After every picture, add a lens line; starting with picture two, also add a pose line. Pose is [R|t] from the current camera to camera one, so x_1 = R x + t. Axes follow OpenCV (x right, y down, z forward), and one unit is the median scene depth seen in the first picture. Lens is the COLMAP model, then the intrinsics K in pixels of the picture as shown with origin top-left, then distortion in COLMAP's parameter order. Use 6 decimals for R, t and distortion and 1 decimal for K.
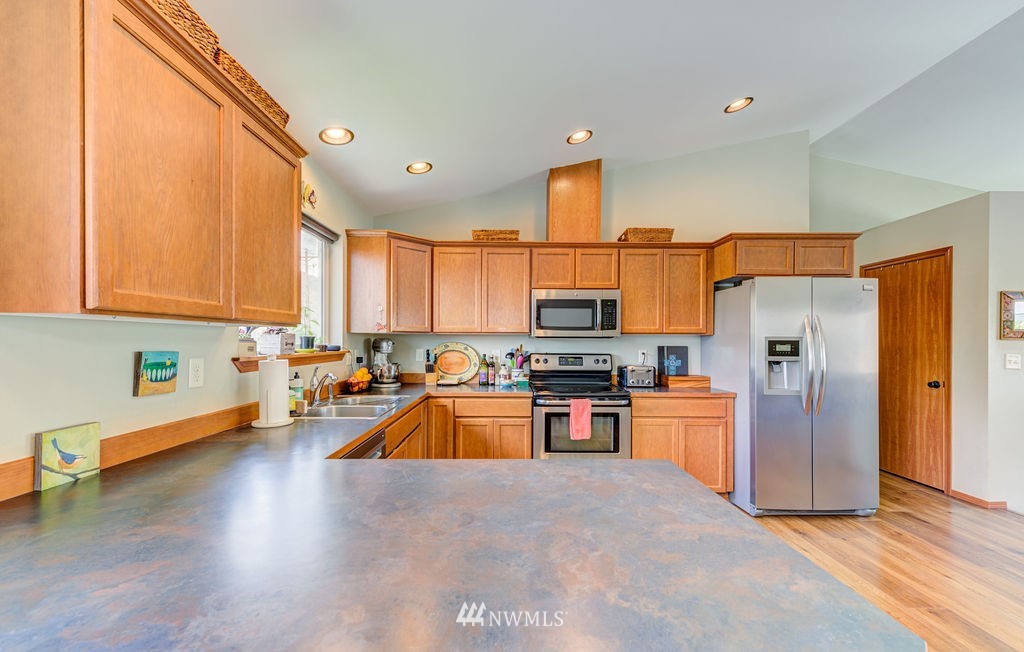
lens RADIAL K [[422.2, 0, 490.2], [0, 422.2, 341.3], [0, 0, 1]] dist [0.015866, 0.000082]
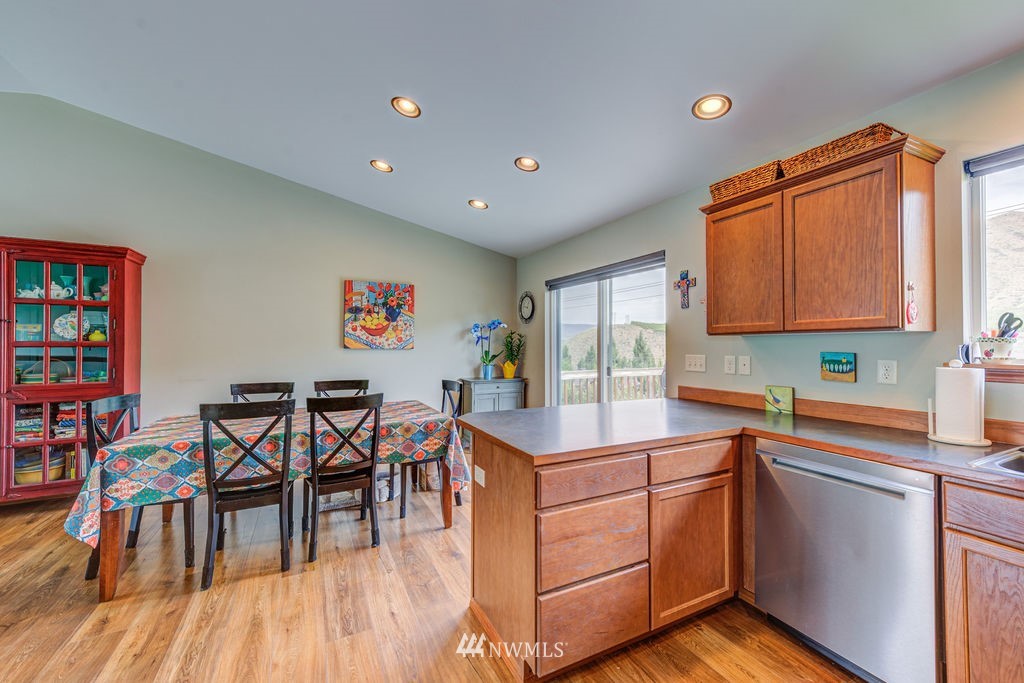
lens RADIAL K [[404.1, 0, 512.0], [0, 404.1, 341.5], [0, 0, 1]] dist [0.021234, -0.000017]
pose [[-0.893547, -0.009351, -0.448872, 0.394953], [-0.004153, 0.999912, -0.012565, 0.003475], [0.448950, -0.009363, -0.893508, 0.789285]]
